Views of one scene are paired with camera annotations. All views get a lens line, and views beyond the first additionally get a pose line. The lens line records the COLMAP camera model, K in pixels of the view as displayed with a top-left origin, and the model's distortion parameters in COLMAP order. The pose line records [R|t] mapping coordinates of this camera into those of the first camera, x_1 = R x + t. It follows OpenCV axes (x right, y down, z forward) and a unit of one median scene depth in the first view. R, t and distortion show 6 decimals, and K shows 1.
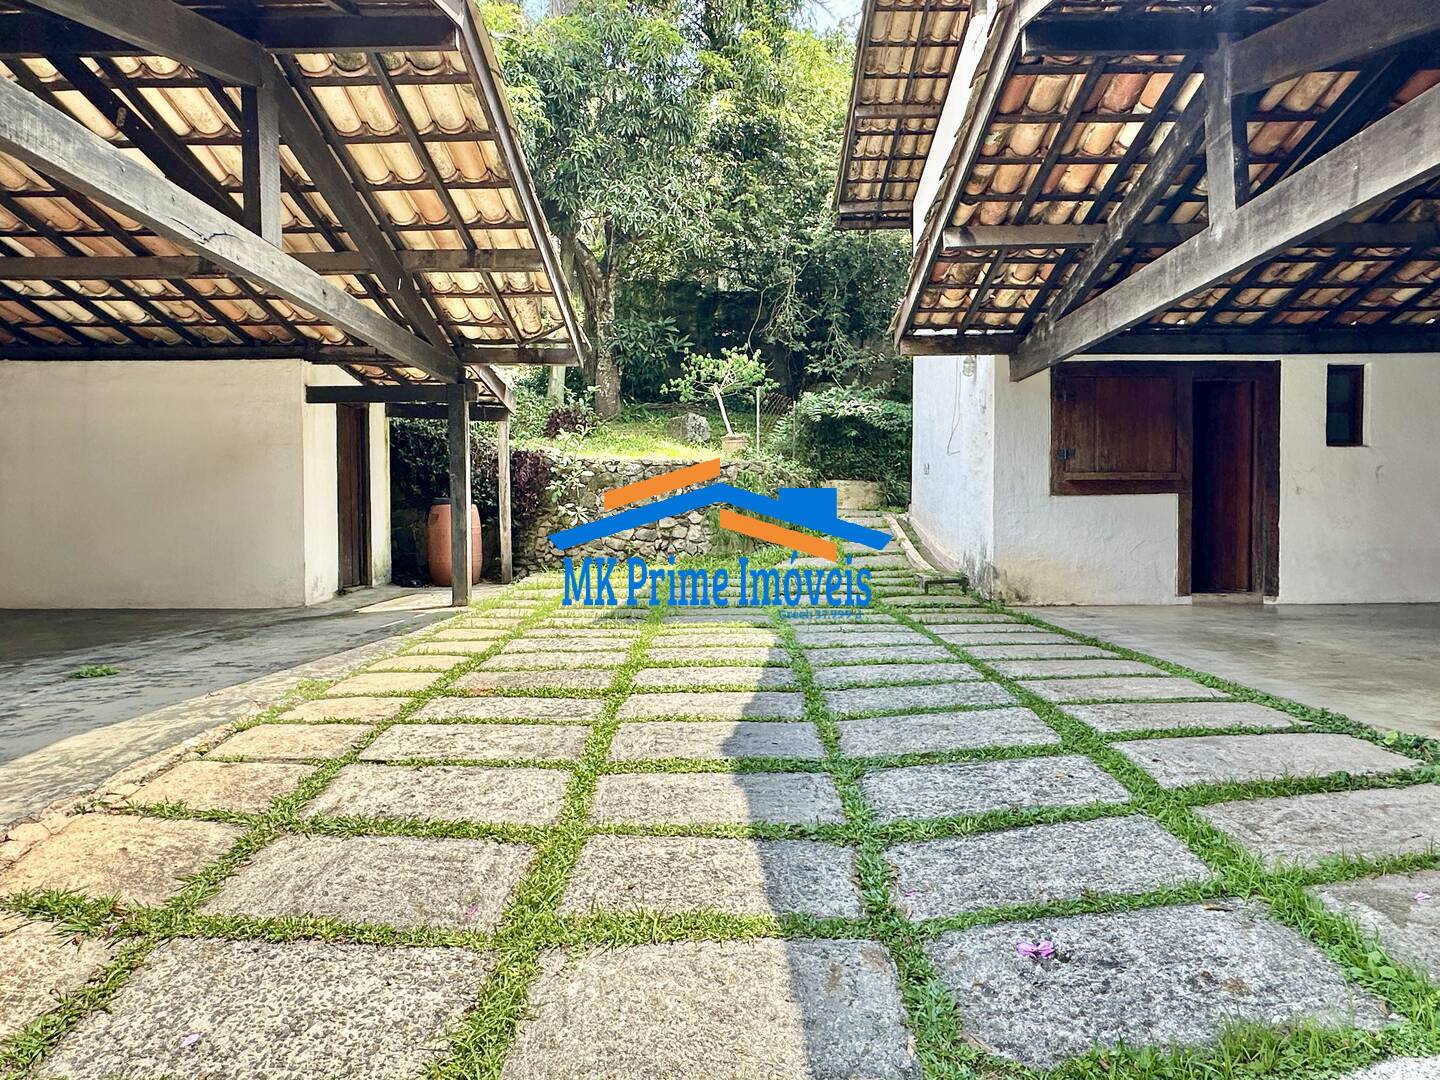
lens RADIAL K [[875.7, 0, 719.3], [0, 875.7, 540.8], [0, 0, 1]] dist [0.000726, 0.001090]
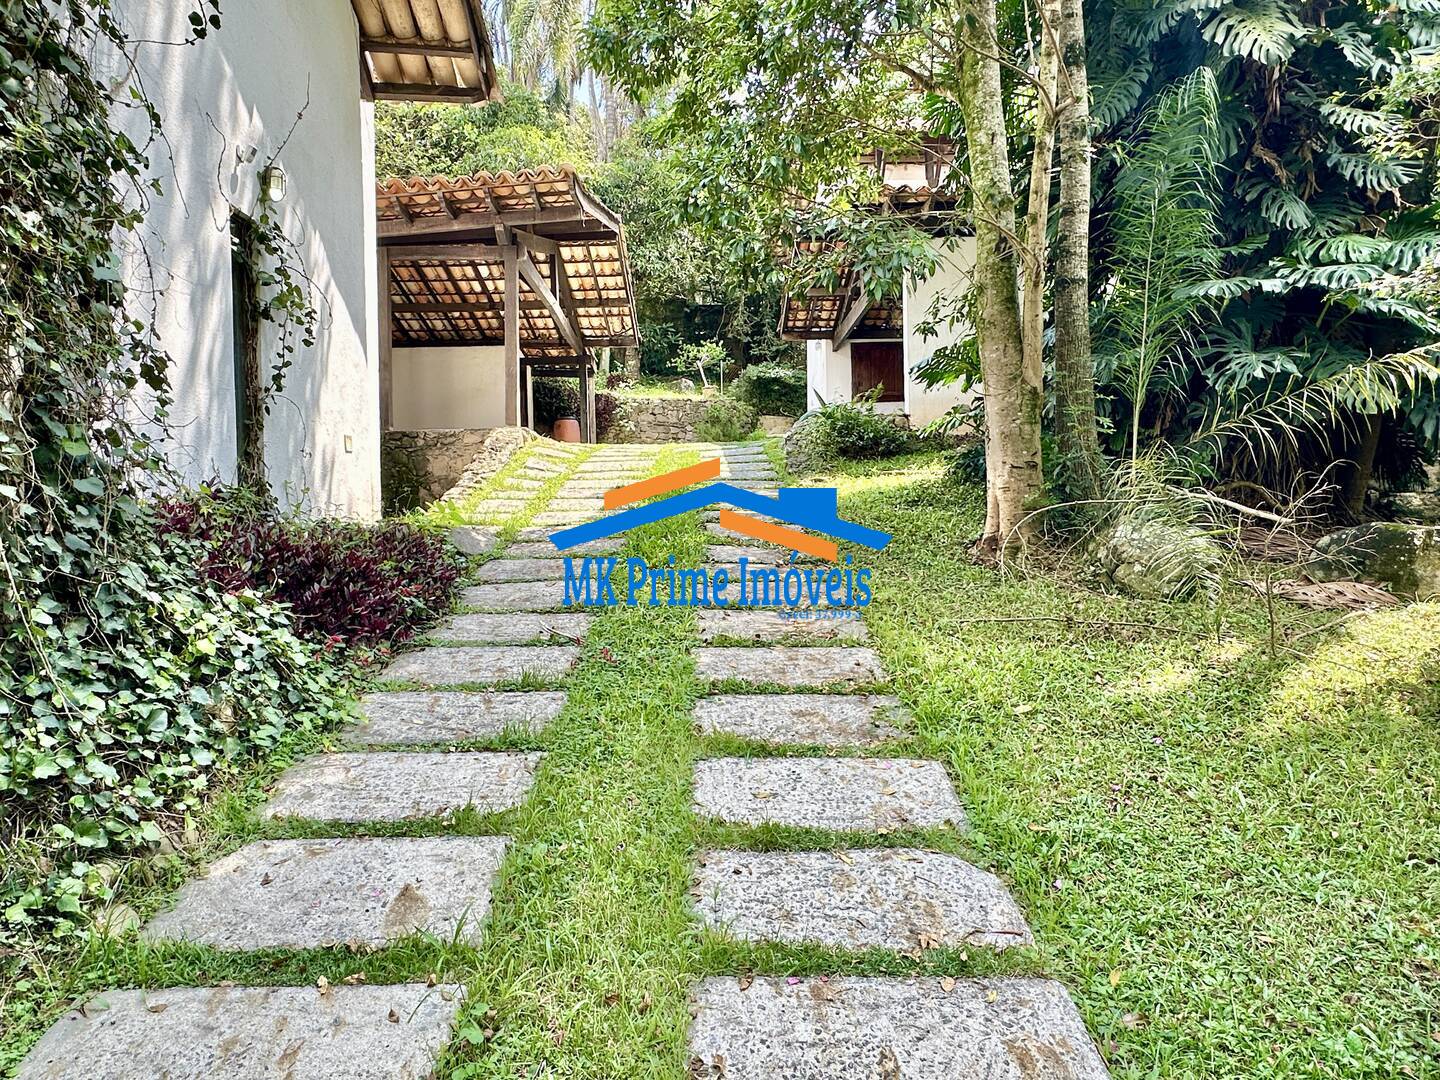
lens RADIAL K [[875.7, 0, 720.4], [0, 875.7, 540.5], [0, 0, 1]] dist [0.000726, 0.001090]
pose [[0.999436, -0.019119, 0.027613, -0.017463], [0.019117, 0.999817, 0.000323, 0.219720], [-0.027614, 0.000205, 0.999619, -0.916299]]
